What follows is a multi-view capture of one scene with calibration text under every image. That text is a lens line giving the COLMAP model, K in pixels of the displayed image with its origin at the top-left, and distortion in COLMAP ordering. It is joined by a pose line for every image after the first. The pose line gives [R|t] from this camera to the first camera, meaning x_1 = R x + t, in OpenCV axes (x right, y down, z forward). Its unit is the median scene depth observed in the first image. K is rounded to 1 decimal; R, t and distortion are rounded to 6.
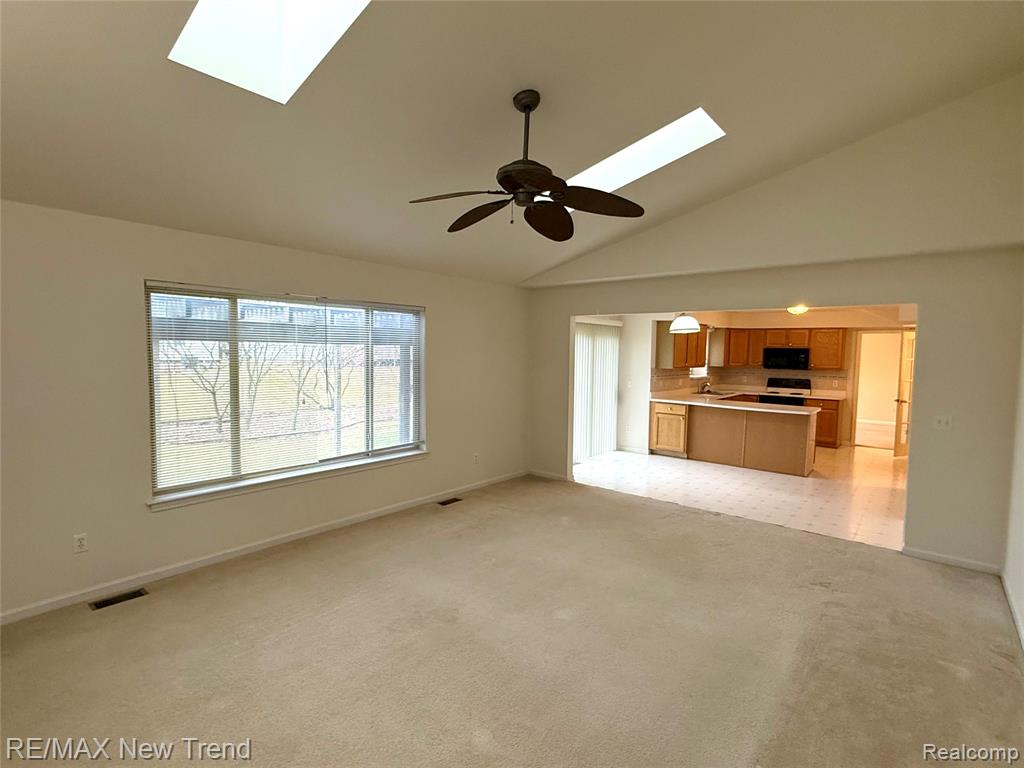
lens RADIAL K [[506.7, 0, 512.0], [0, 506.7, 384.0], [0, 0, 1]] dist [-0.055967, 0.000096]
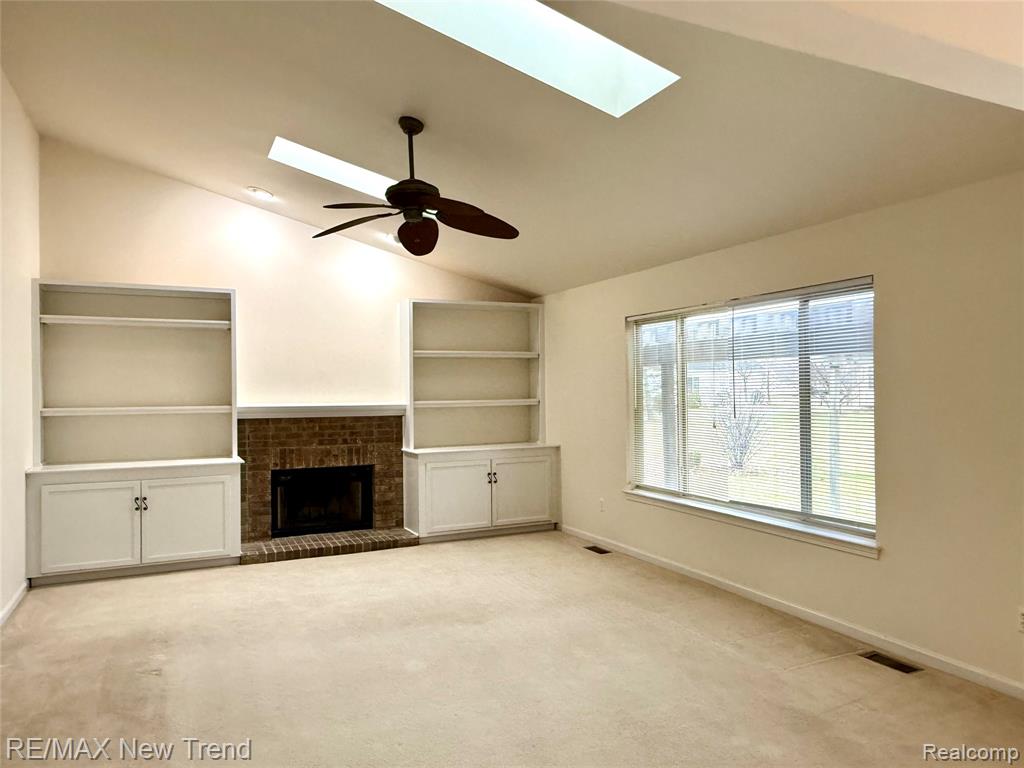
lens RADIAL K [[696.5, 0, 512.0], [0, 696.5, 384.0], [0, 0, 1]] dist [0.051083, 0.000066]
pose [[-0.422546, -0.017978, -0.906163, 0.753825], [-0.053842, 0.998535, 0.005296, -0.020815], [0.904741, 0.051028, -0.422896, 1.088643]]
